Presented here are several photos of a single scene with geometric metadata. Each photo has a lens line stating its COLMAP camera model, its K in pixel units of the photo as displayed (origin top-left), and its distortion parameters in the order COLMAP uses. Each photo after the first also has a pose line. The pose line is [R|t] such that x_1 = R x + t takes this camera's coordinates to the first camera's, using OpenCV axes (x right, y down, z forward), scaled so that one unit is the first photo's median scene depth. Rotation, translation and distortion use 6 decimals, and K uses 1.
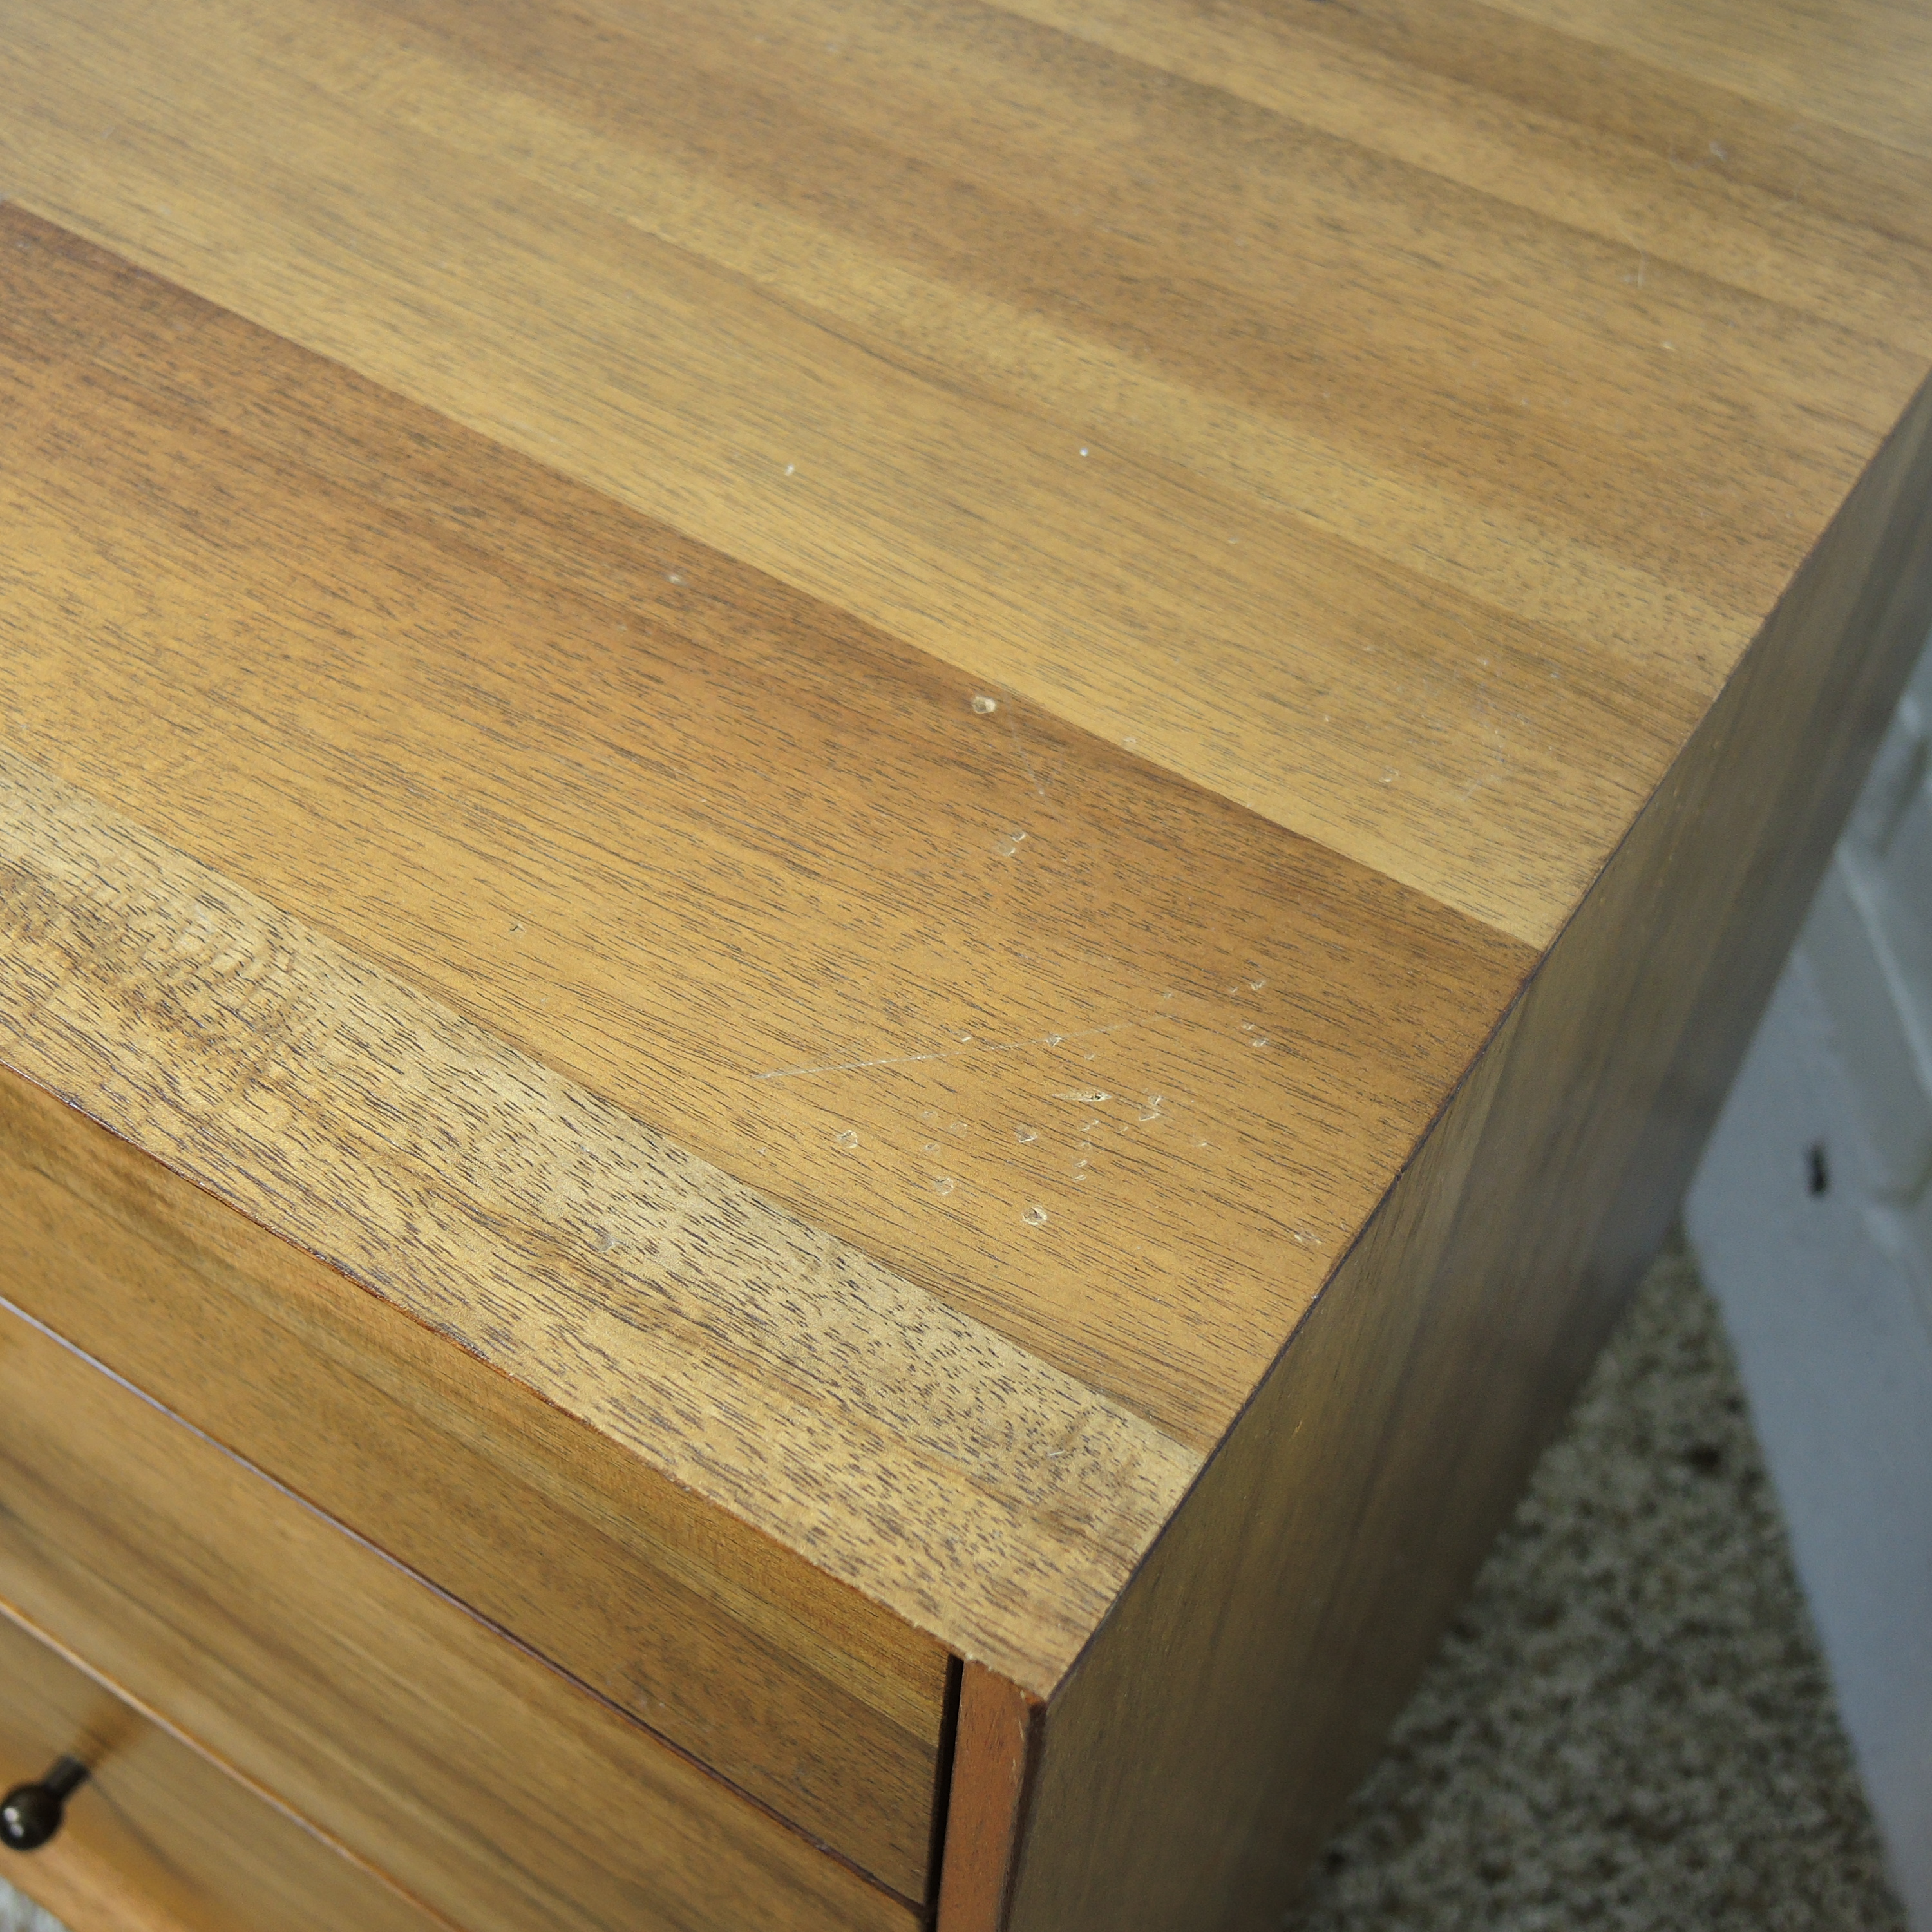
lens RADIAL K [[2429.3, 0, 966.0], [0, 2429.3, 965.2], [0, 0, 1]] dist [-0.013521, 0.000000]
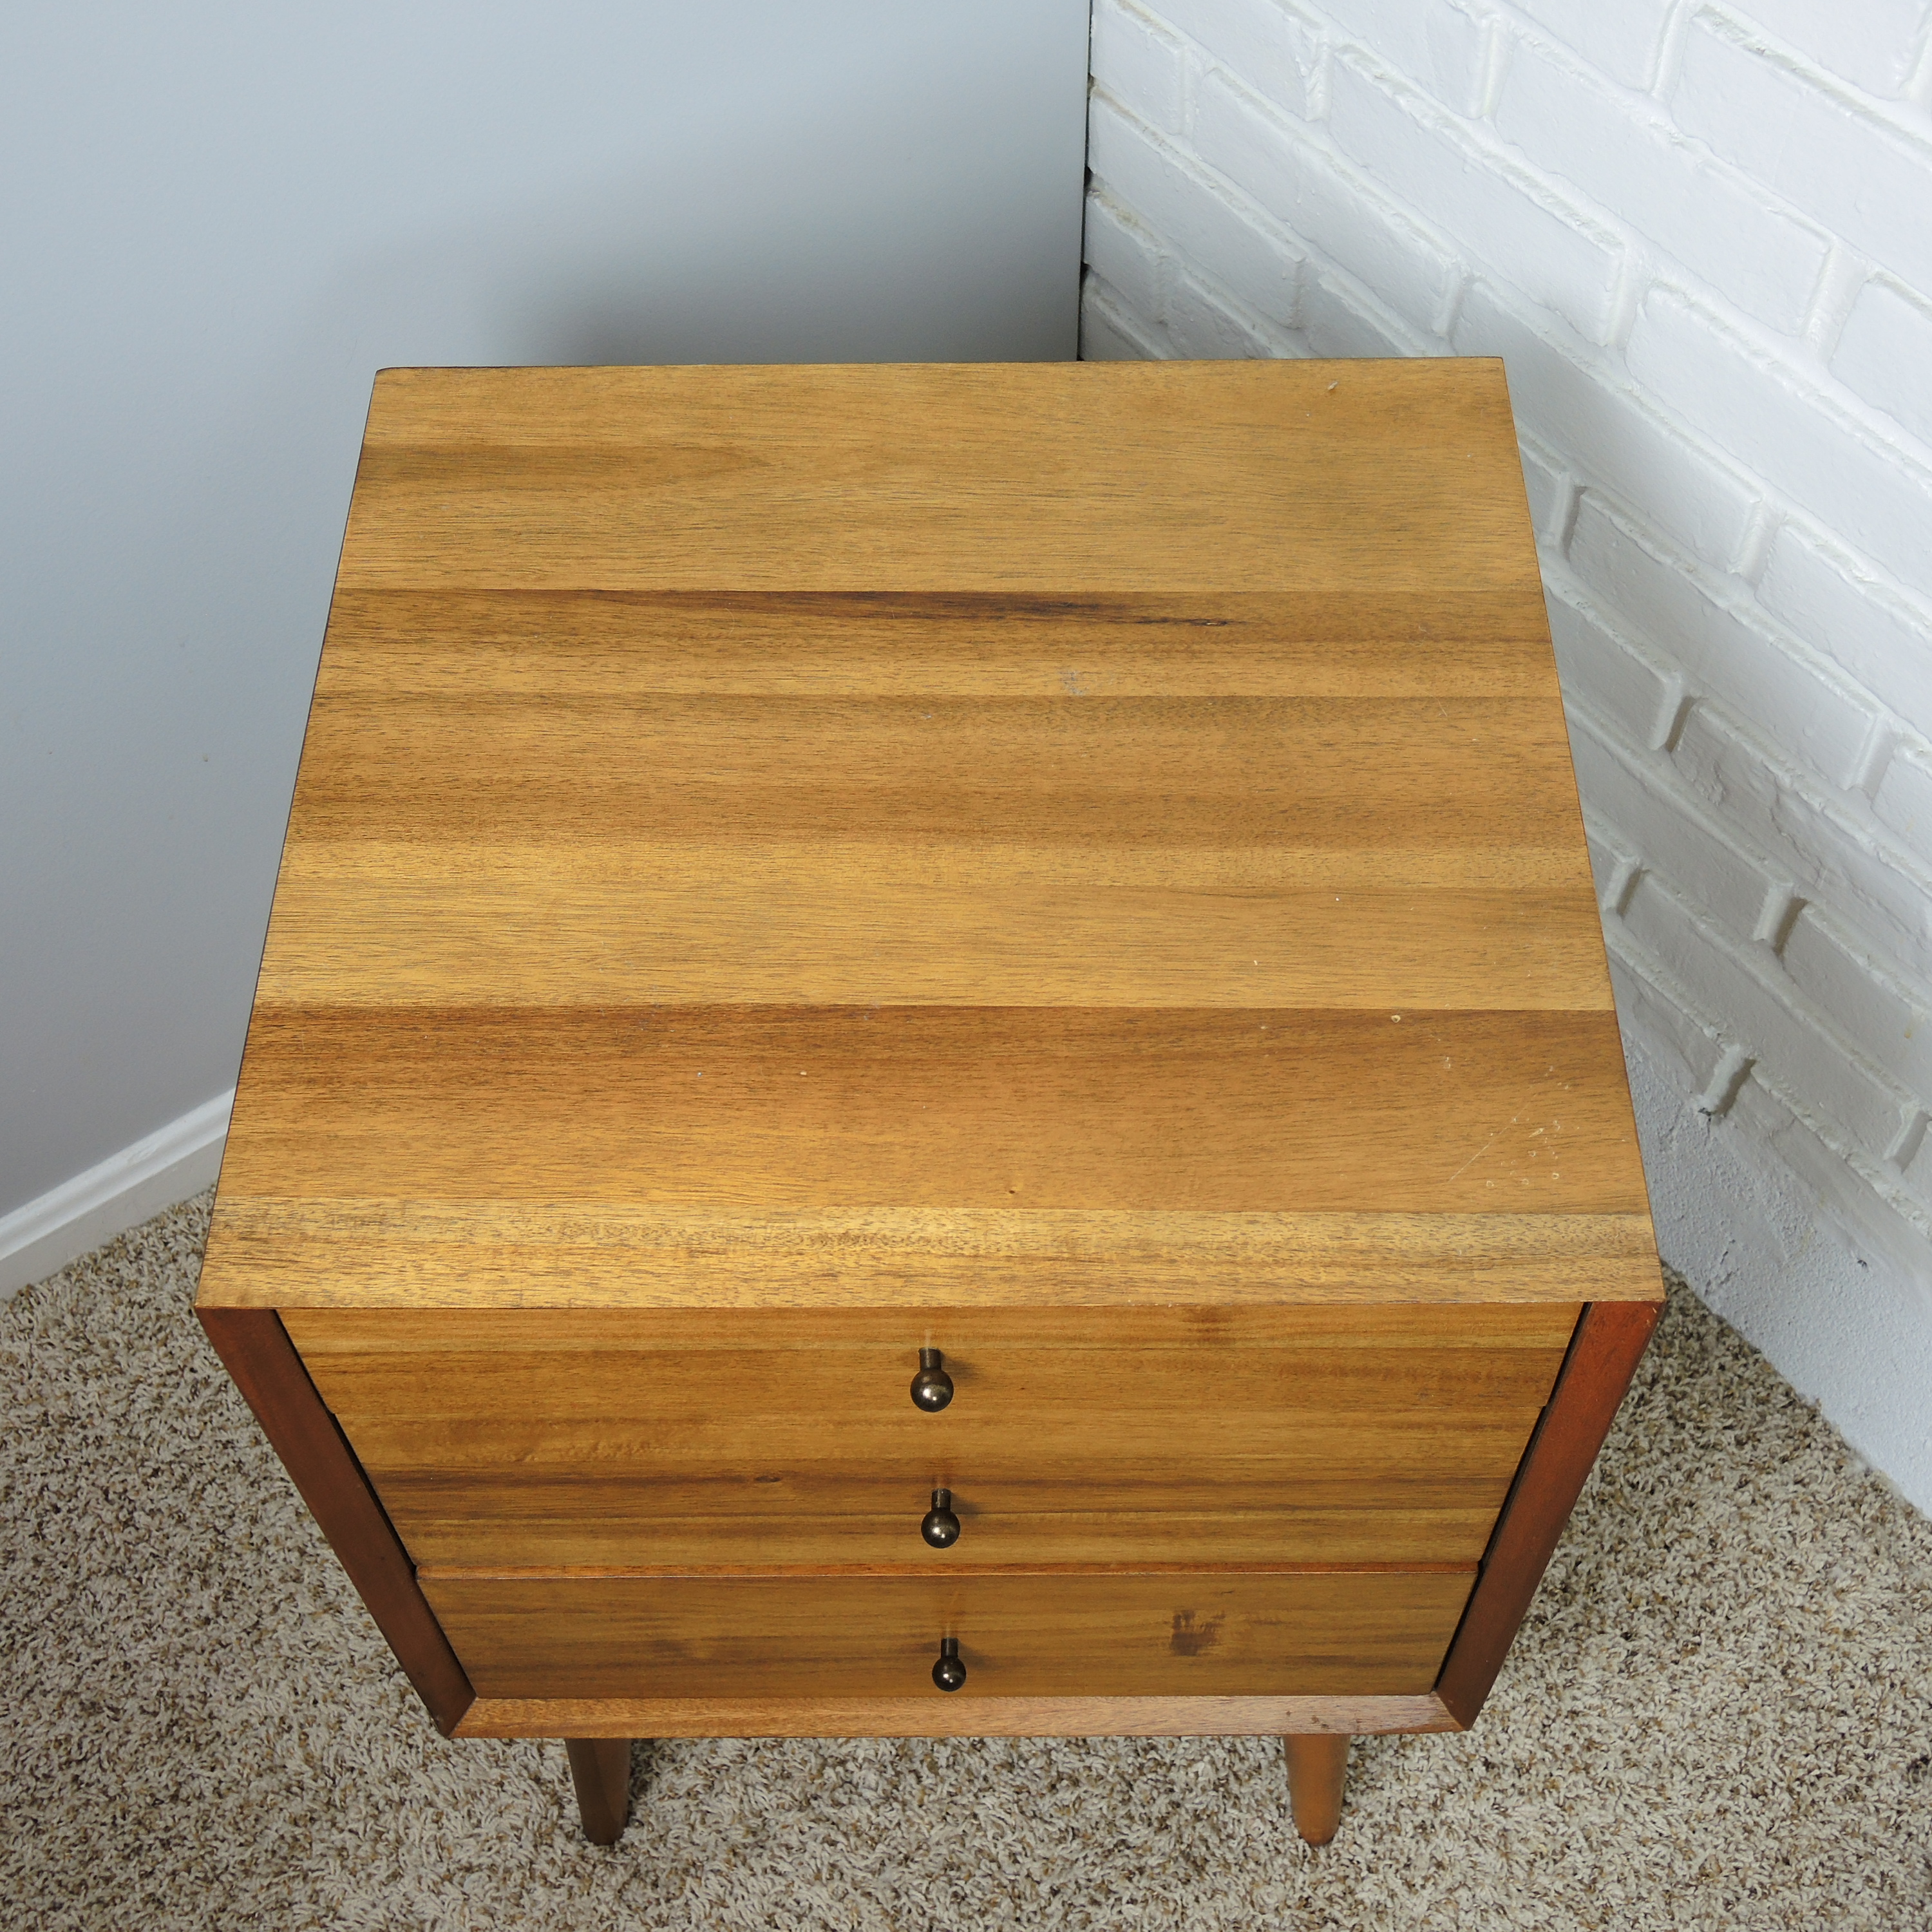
lens RADIAL K [[2429.3, 0, 968.2], [0, 2429.3, 966.5], [0, 0, 1]] dist [-0.013521, 0.000000]
pose [[0.840399, -0.471169, 0.267824, -0.939930], [0.442064, 0.881825, 0.164207, -0.700409], [-0.313544, -0.019604, 0.949371, -1.226821]]
